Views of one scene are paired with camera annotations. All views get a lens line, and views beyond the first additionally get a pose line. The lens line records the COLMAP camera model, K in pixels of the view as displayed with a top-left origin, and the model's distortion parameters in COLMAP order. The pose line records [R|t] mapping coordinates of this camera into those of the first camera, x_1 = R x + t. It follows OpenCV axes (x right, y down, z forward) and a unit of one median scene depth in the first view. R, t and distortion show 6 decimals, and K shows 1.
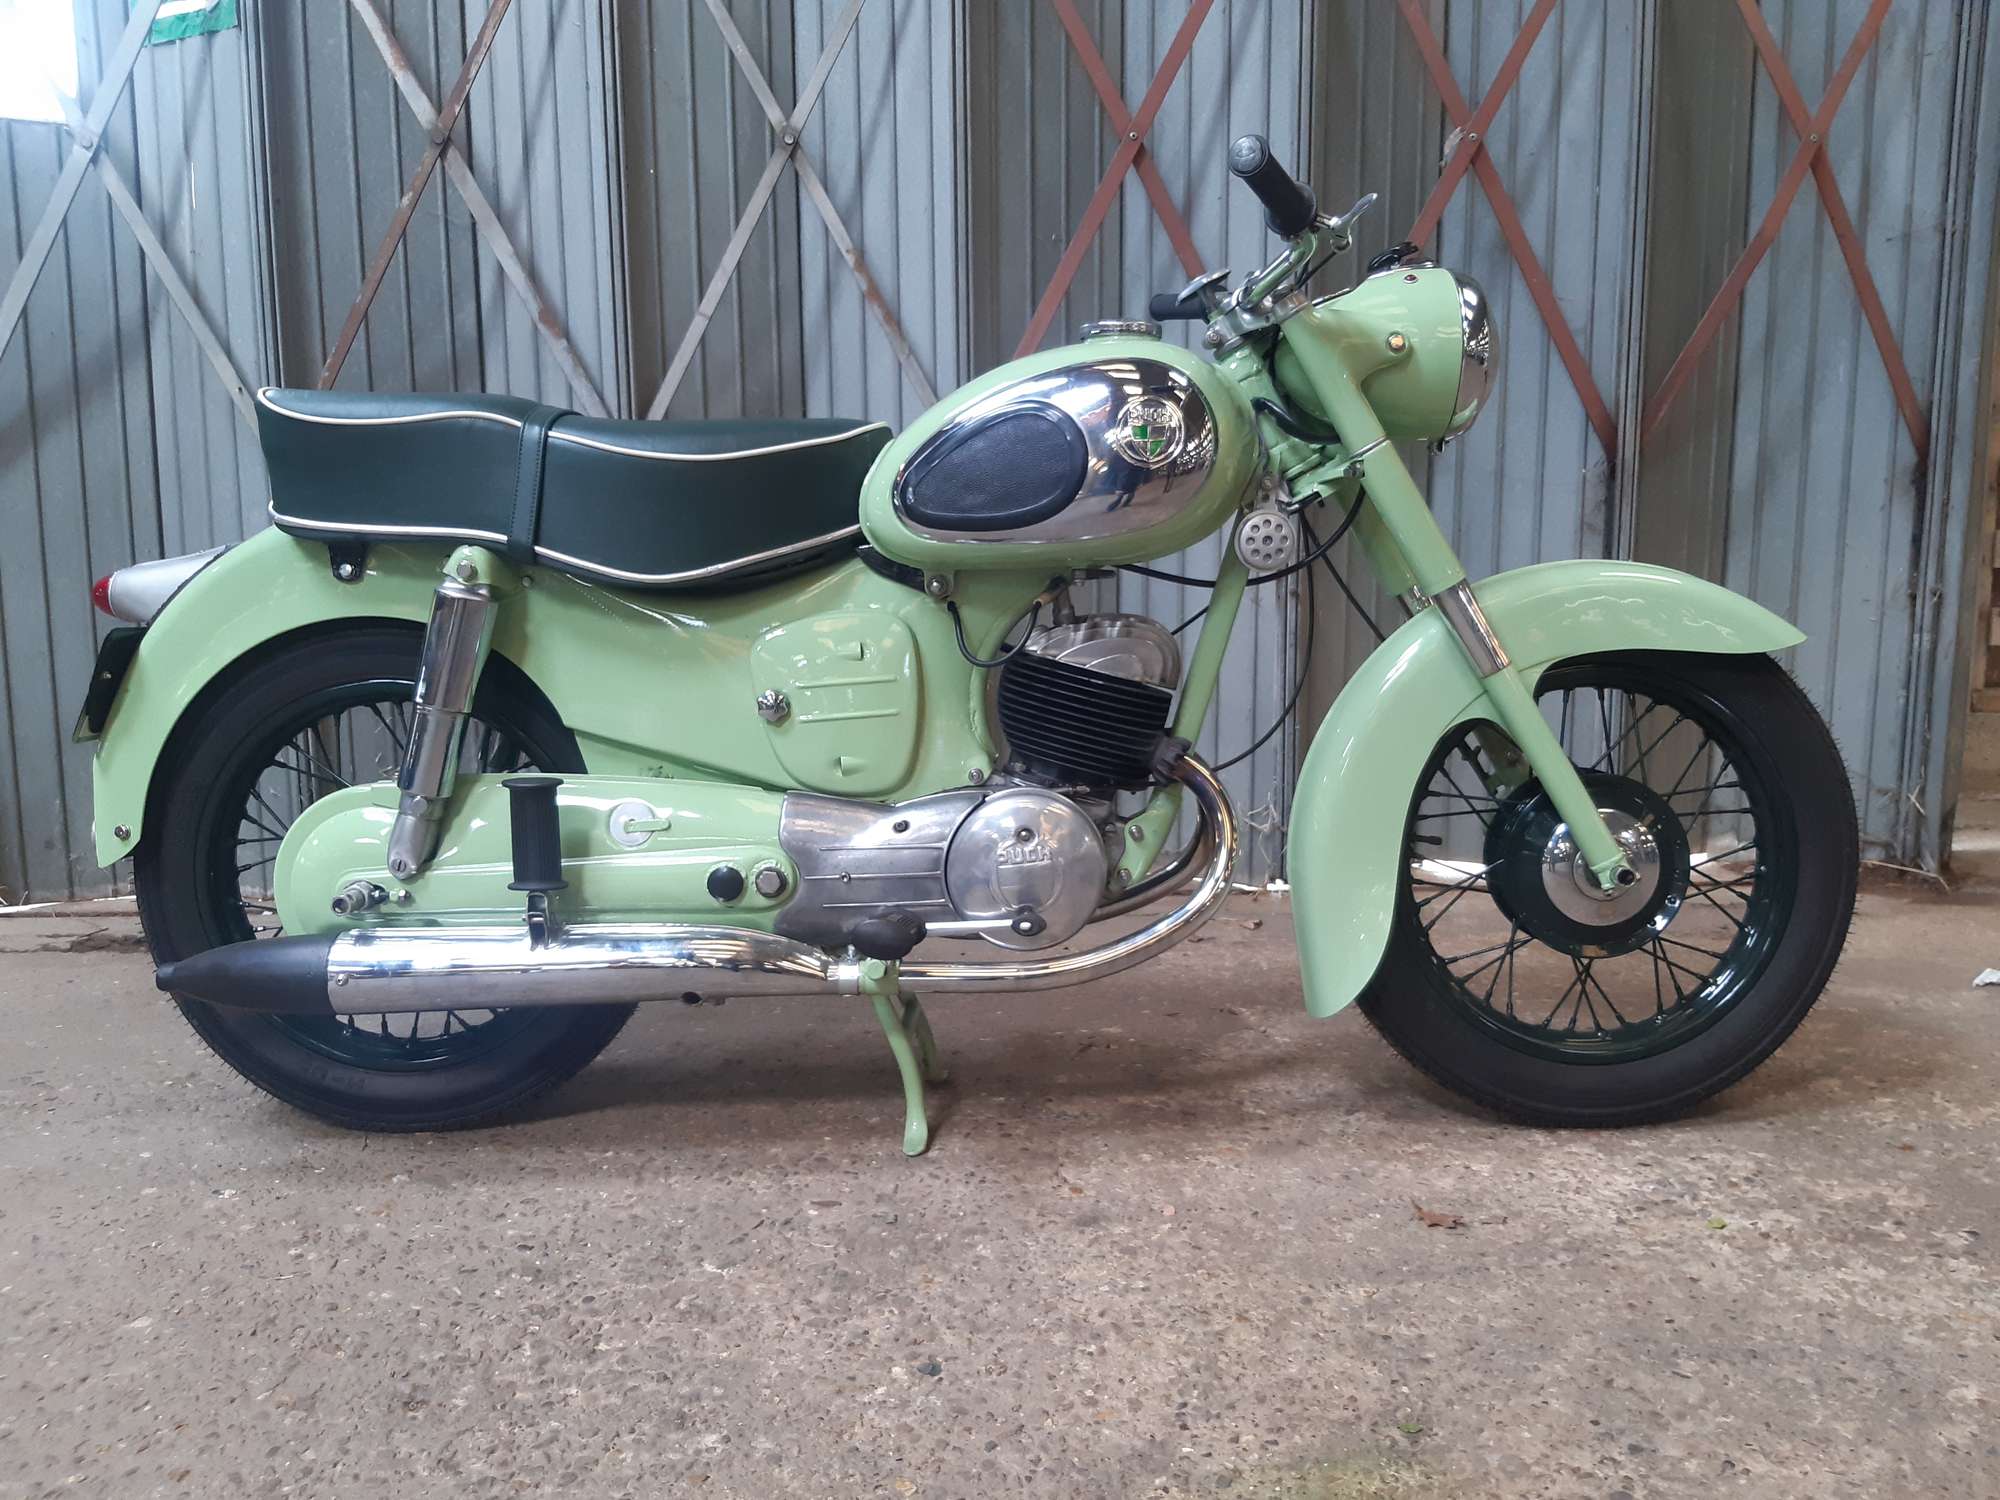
lens RADIAL K [[1619.5, 0, 1033.5], [0, 1619.5, 781.2], [0, 0, 1]] dist [-0.003546, -0.050558]
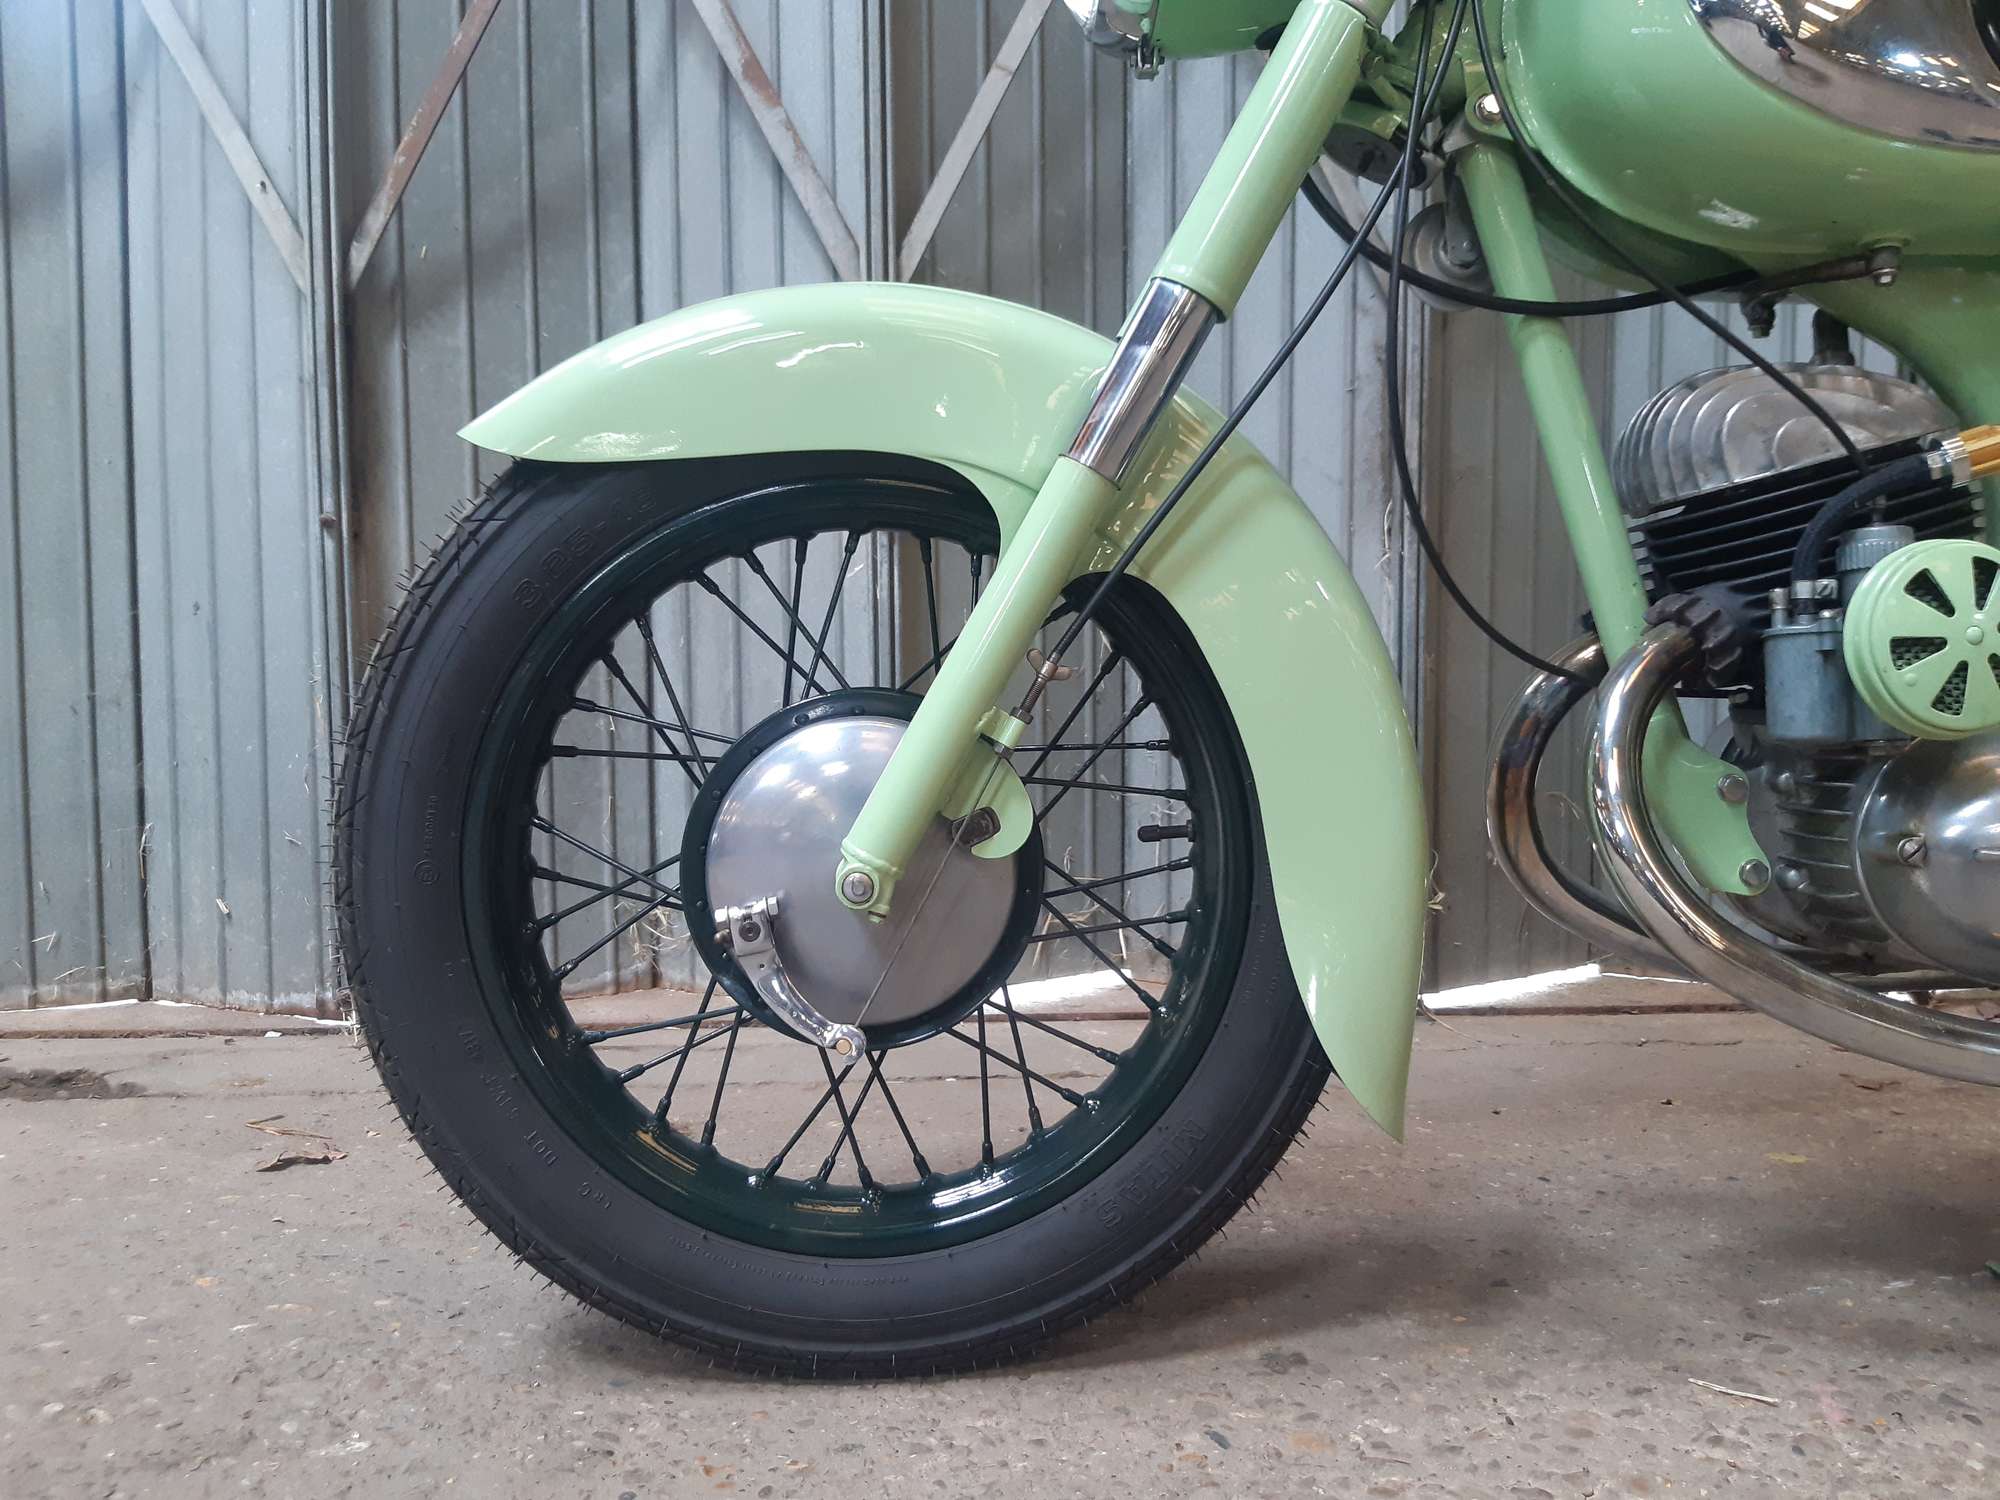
lens RADIAL K [[1619.5, 0, 1019.7], [0, 1619.5, 763.8], [0, 0, 1]] dist [-0.003546, -0.050558]
pose [[0.999971, -0.001510, -0.007461, -0.191160], [0.000875, 0.996432, -0.084399, 0.032204], [0.007562, 0.084390, 0.996404, 0.392572]]
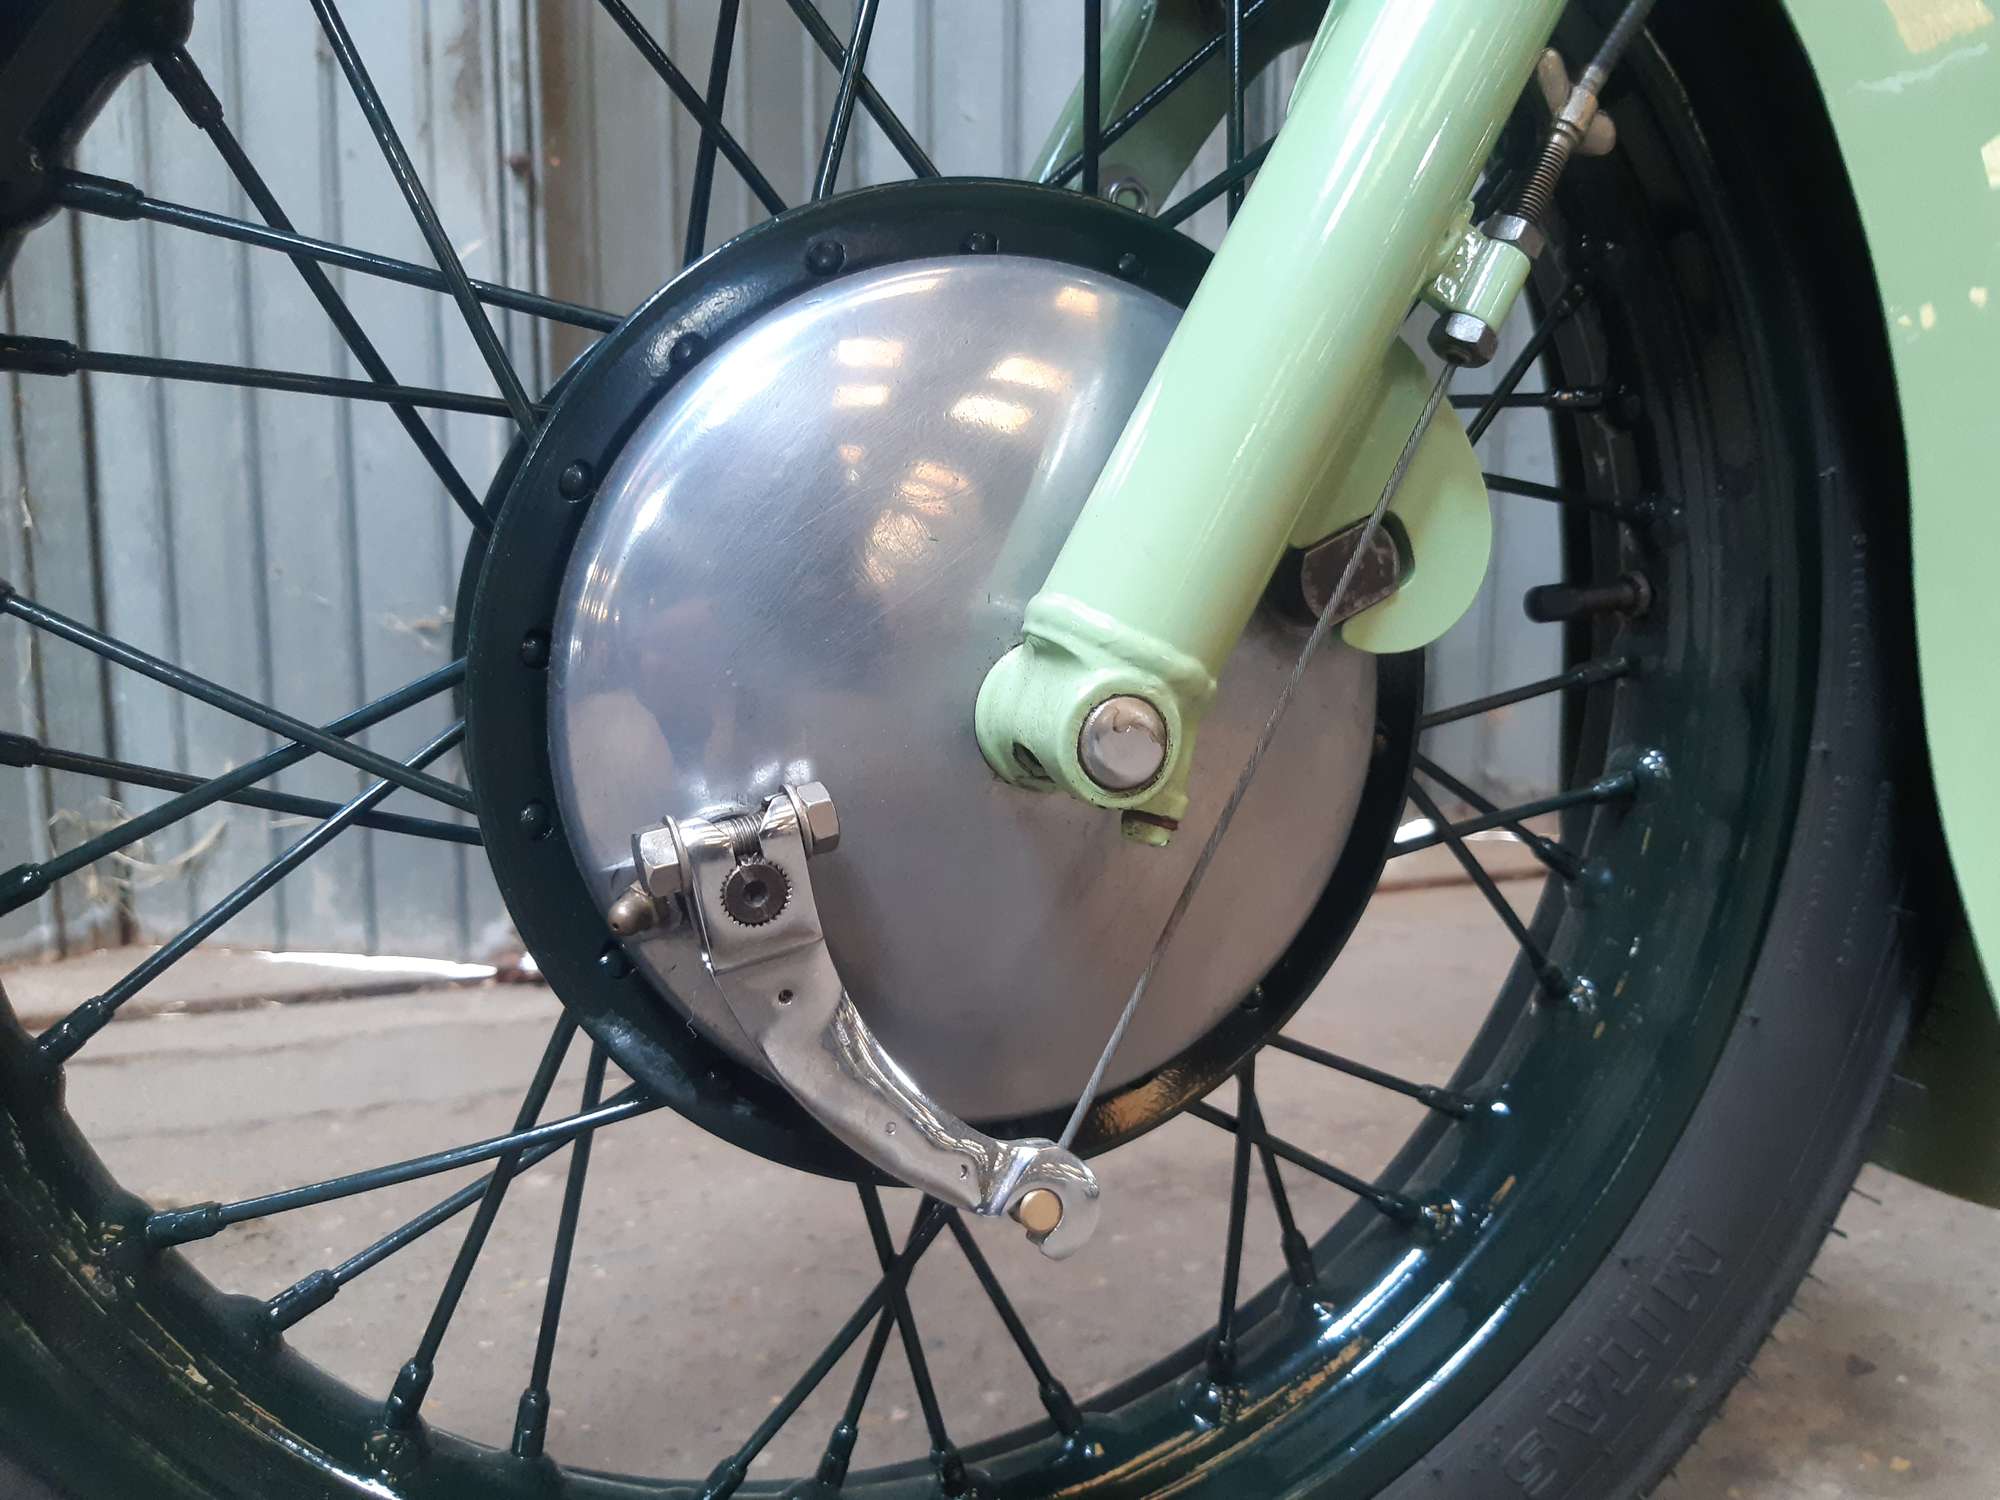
lens RADIAL K [[1619.5, 0, 1005.3], [0, 1619.5, 757.5], [0, 0, 1]] dist [-0.003546, -0.050558]
pose [[0.948910, -0.044102, 0.312449, -0.261452], [0.046703, 0.998908, -0.000843, 0.030419], [-0.312071, 0.015392, 0.949934, 0.605593]]
